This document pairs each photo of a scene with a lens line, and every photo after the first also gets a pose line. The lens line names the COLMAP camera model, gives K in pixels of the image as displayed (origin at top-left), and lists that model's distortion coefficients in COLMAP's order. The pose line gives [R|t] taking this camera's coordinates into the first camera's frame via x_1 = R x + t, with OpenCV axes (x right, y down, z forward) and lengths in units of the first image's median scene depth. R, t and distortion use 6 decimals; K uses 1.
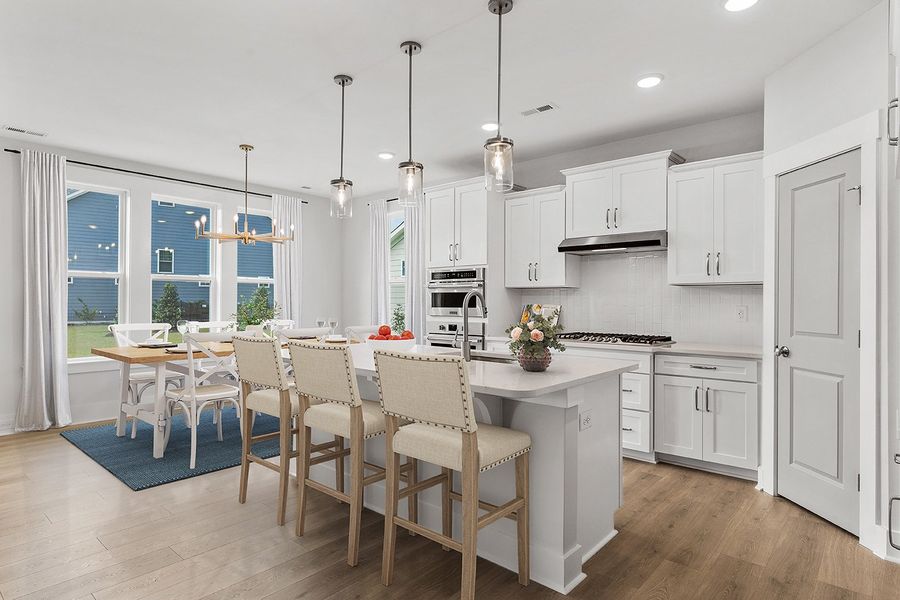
lens RADIAL K [[492.0, 0, 455.4], [0, 492.0, 302.6], [0, 0, 1]] dist [0.001107, 0.002656]
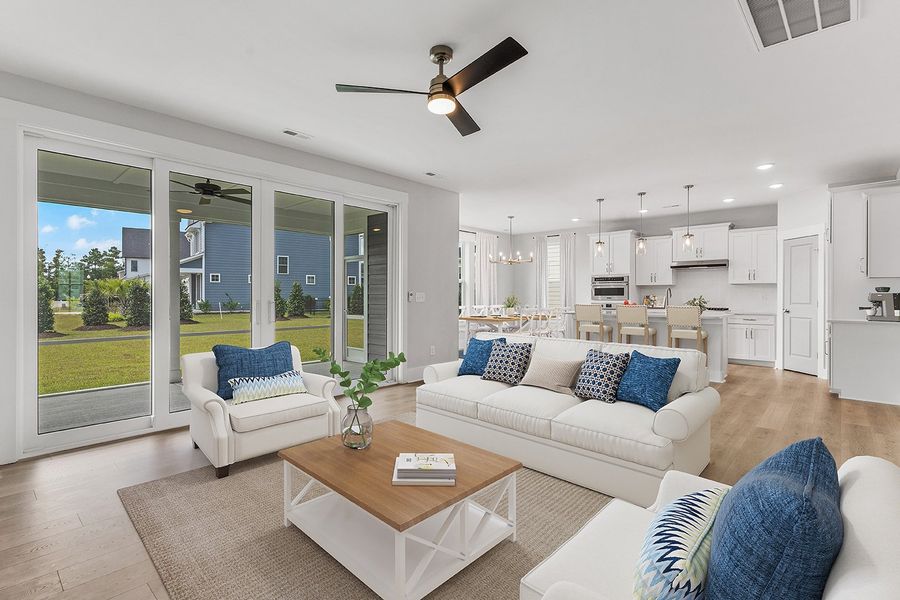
lens RADIAL K [[433.1, 0, 450.6], [0, 433.1, 296.4], [0, 0, 1]] dist [0.000080, -0.000513]
pose [[0.999842, -0.003093, -0.017516, -0.791516], [0.003060, 0.999994, -0.001860, 0.019087], [0.017522, 0.001806, 0.999845, -0.970172]]
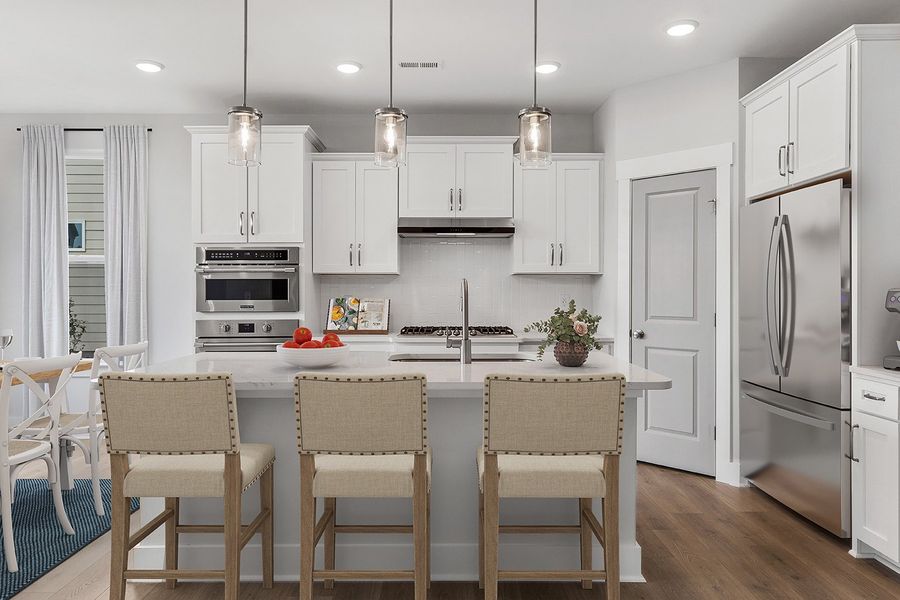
lens RADIAL K [[604.3, 0, 444.3], [0, 604.3, 293.8], [0, 0, 1]] dist [0.019401, -0.008115]
pose [[0.756988, -0.008278, 0.653376, -0.474777], [0.004123, 0.999960, 0.007892, -0.005866], [-0.653416, -0.003280, 0.756992, 0.179991]]
